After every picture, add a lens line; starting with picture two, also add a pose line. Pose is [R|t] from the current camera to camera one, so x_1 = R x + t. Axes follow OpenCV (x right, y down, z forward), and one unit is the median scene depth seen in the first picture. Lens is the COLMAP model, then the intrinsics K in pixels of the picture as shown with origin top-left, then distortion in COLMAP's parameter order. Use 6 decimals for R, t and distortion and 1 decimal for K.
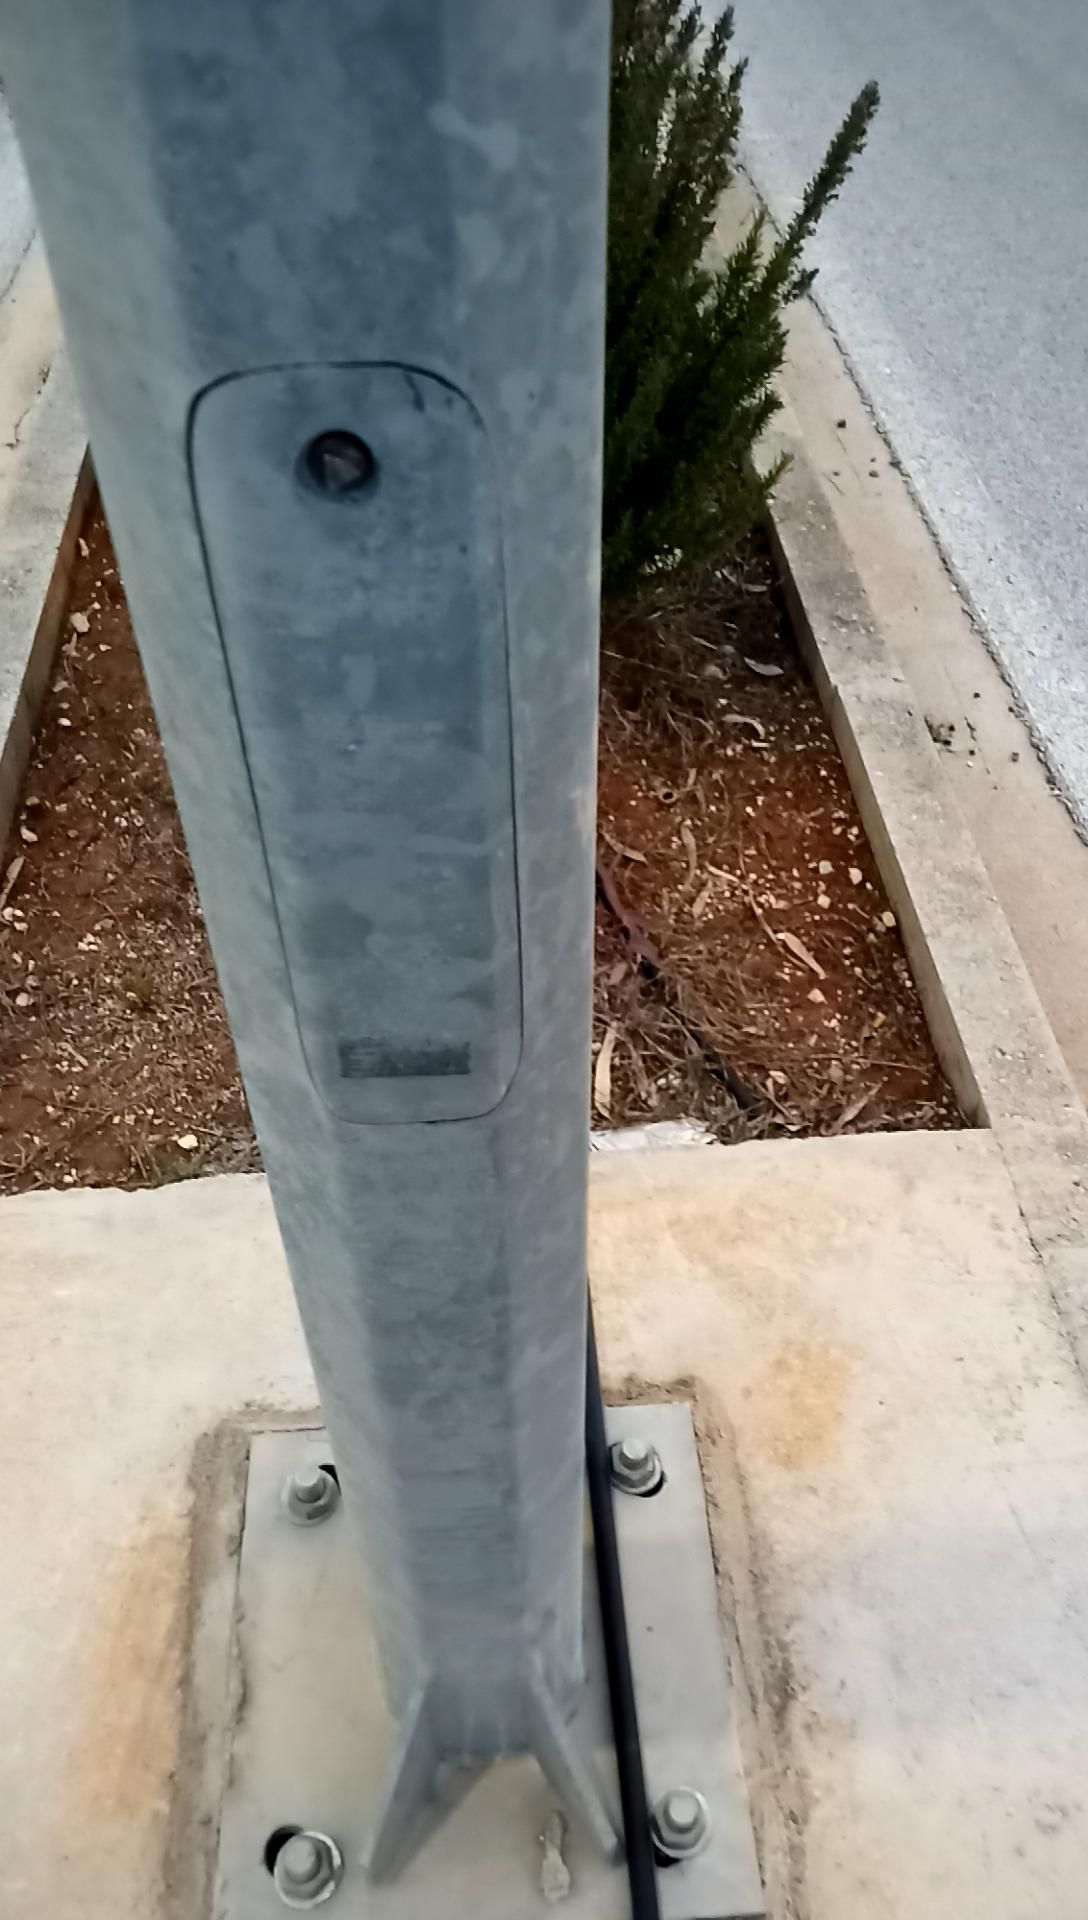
lens RADIAL K [[1474.8, 0, 593.2], [0, 1474.8, 952.8], [0, 0, 1]] dist [0.112135, -0.163000]
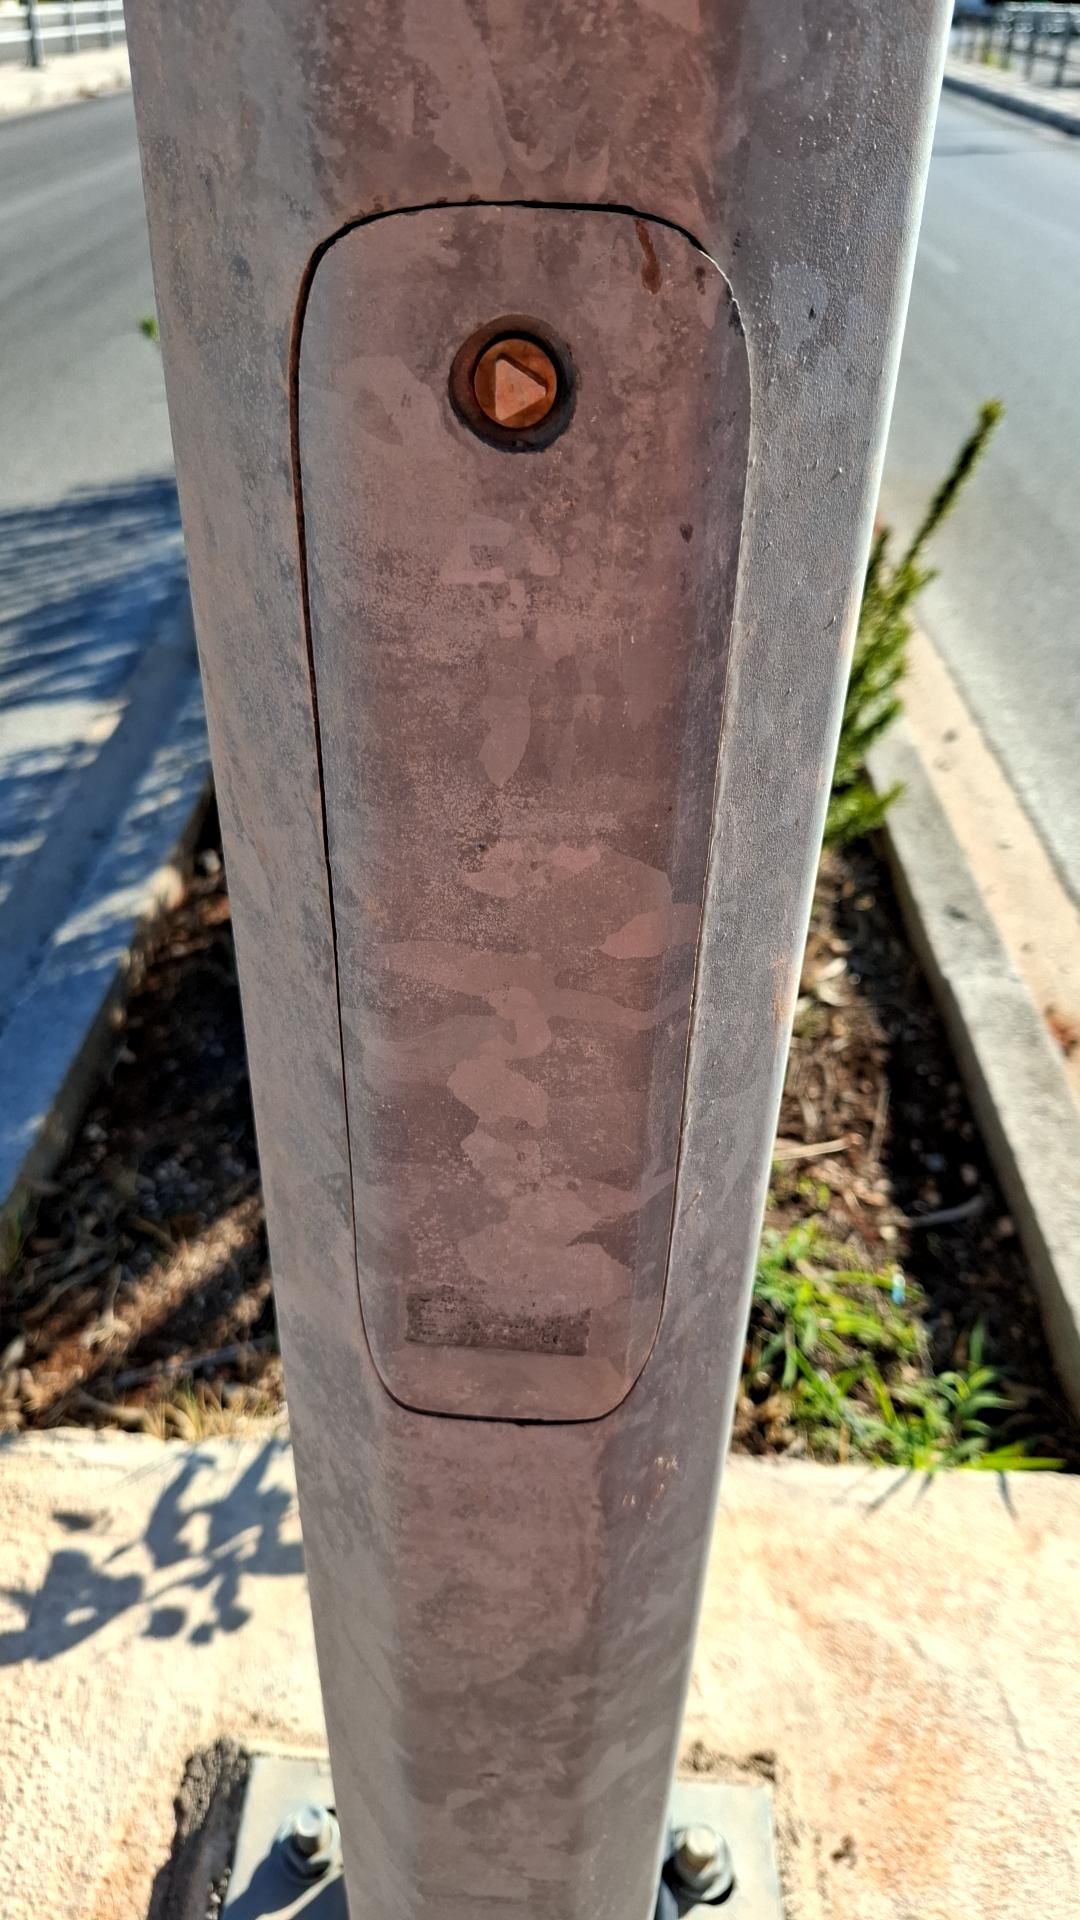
lens RADIAL K [[1386.2, 0, 530.8], [0, 1386.2, 954.9], [0, 0, 1]] dist [0.090806, -0.142851]
pose [[0.991298, 0.079653, -0.104801, -0.053083], [-0.098552, 0.976878, -0.189729, 0.023016], [0.087265, 0.198406, 0.976227, 0.302074]]
